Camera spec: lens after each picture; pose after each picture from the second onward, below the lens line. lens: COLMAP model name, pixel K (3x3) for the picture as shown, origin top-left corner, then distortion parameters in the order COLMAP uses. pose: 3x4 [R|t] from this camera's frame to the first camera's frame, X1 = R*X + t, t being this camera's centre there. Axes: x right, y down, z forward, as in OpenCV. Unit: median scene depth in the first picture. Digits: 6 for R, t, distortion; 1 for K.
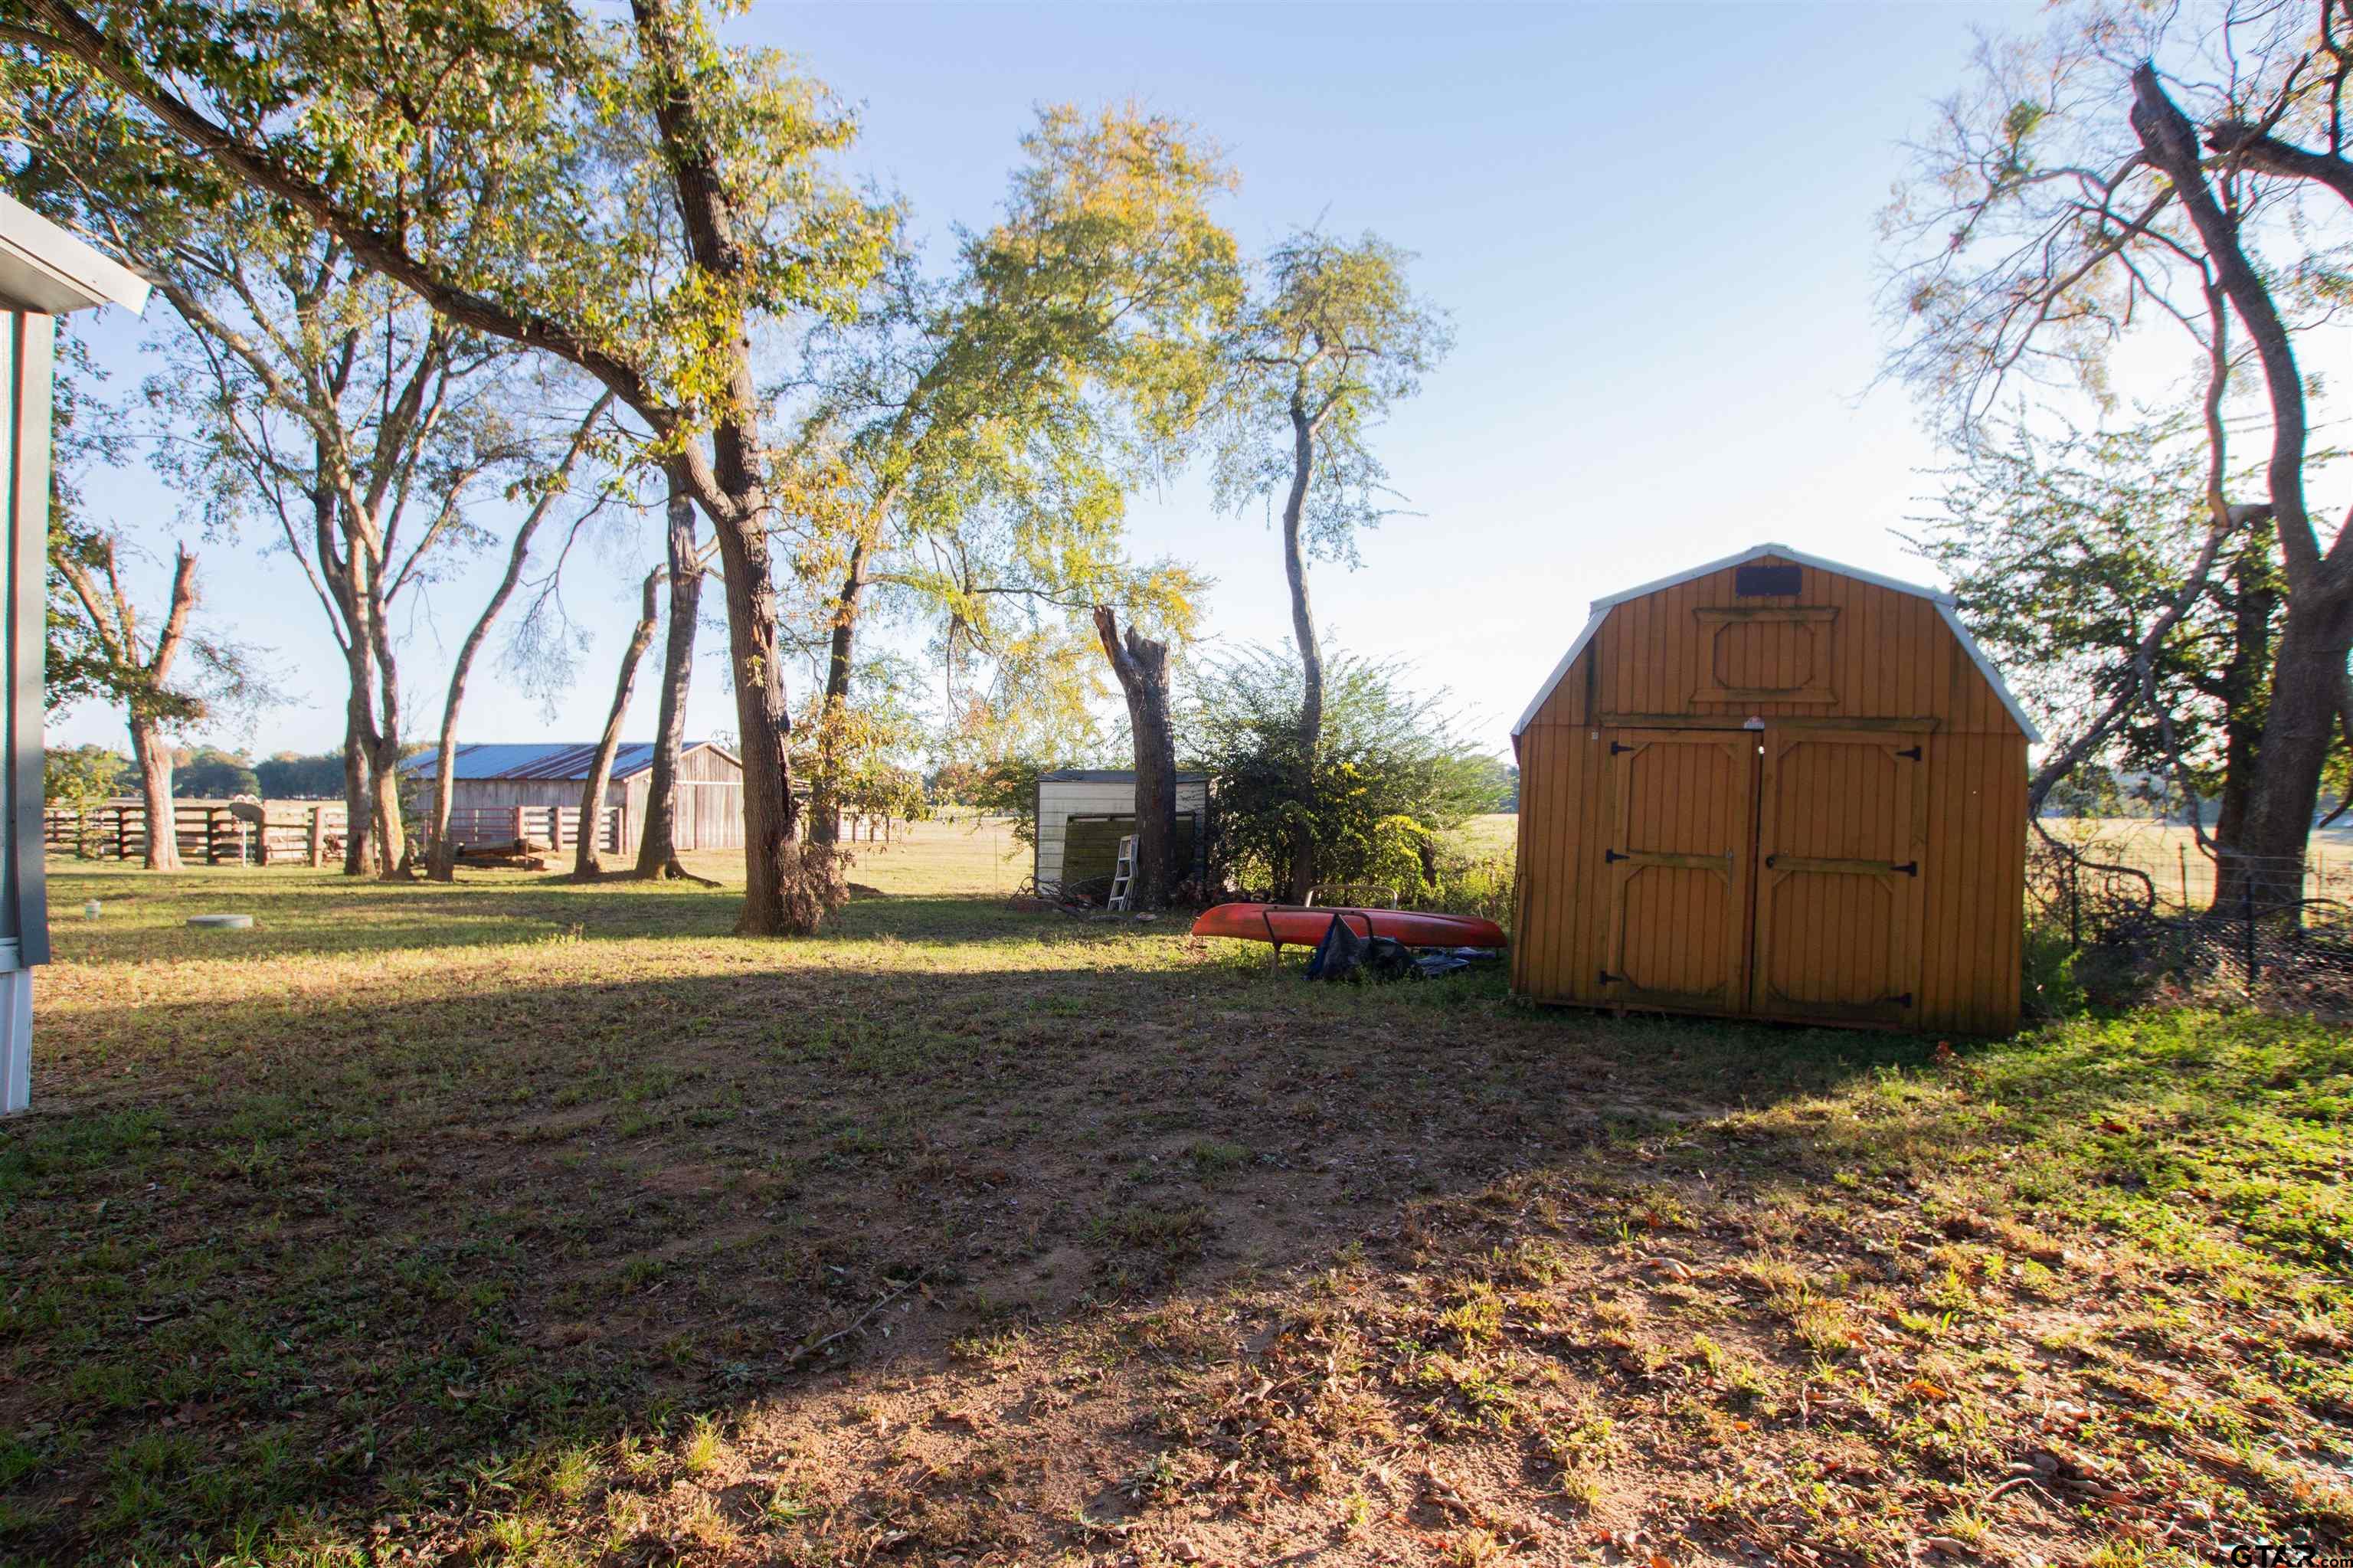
lens RADIAL K [[1108.5, 0, 1168.5], [0, 1108.5, 792.4], [0, 0, 1]] dist [-0.036886, 0.006017]
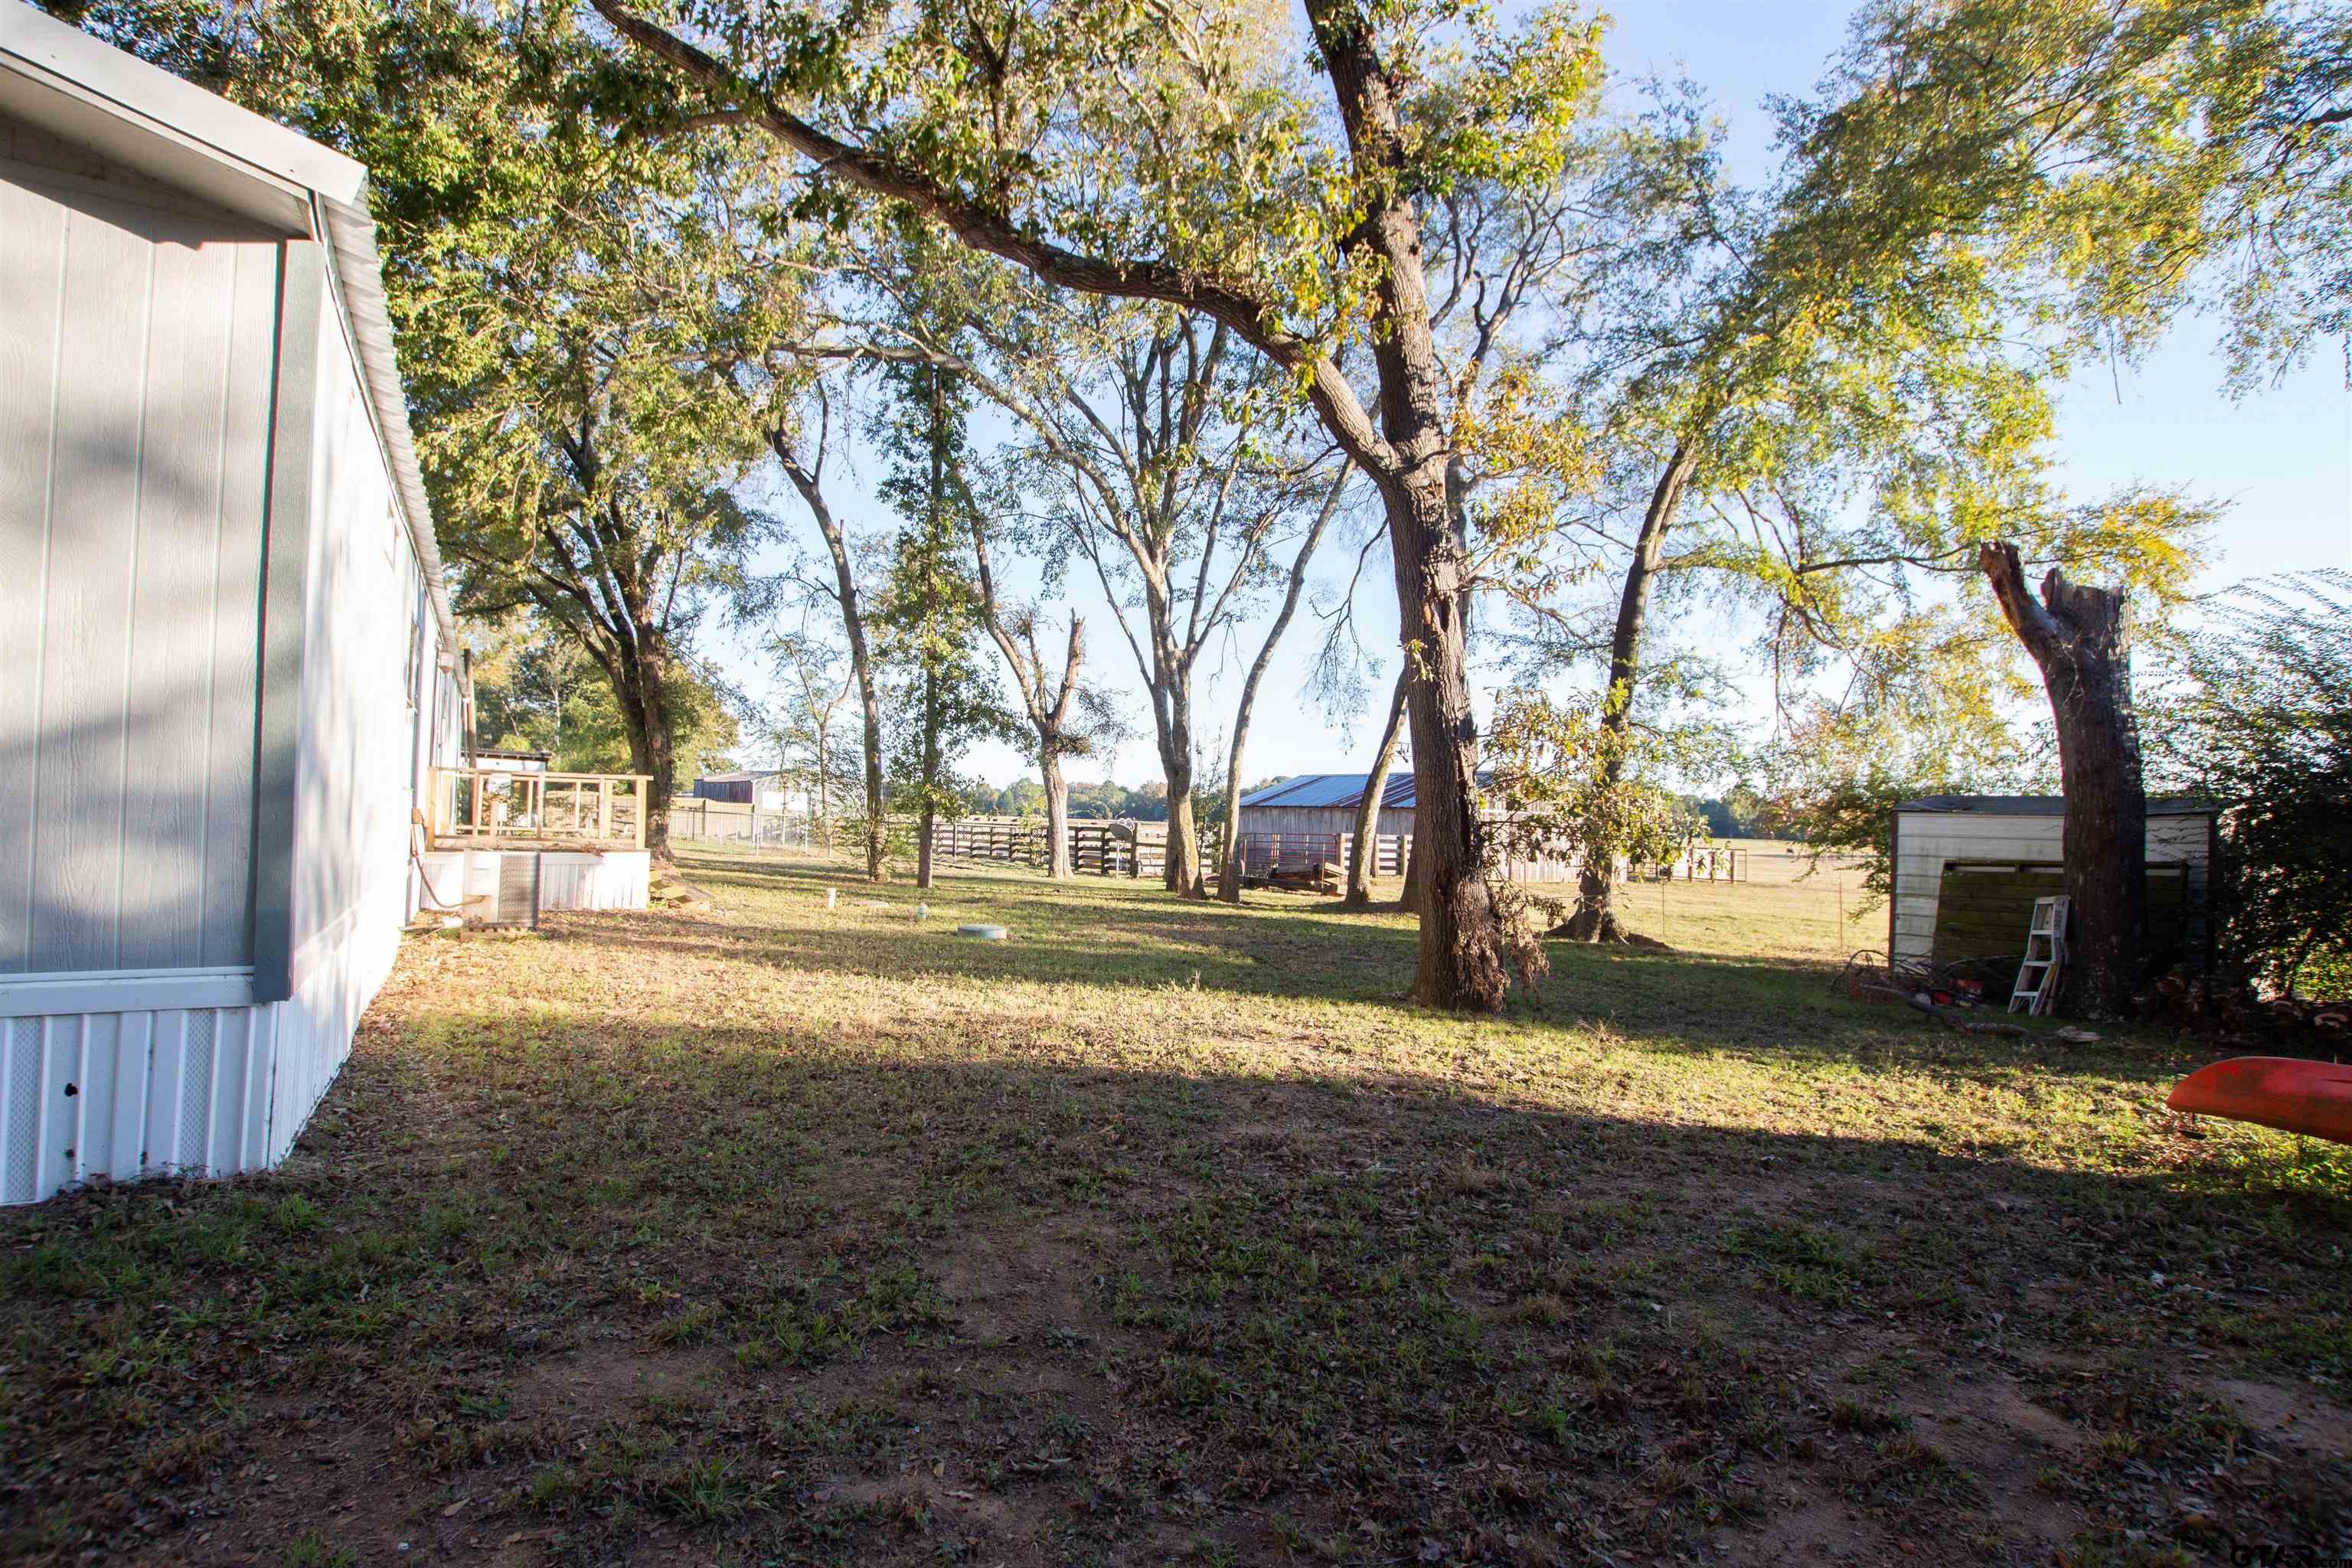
lens RADIAL K [[1108.0, 0, 1168.0], [0, 1108.0, 792.4], [0, 0, 1]] dist [-0.036886, 0.006017]
pose [[0.738883, -0.003011, -0.673827, 0.008115], [-0.016167, 0.999623, -0.022195, 0.000920], [0.673640, 0.027293, 0.738556, 0.171587]]
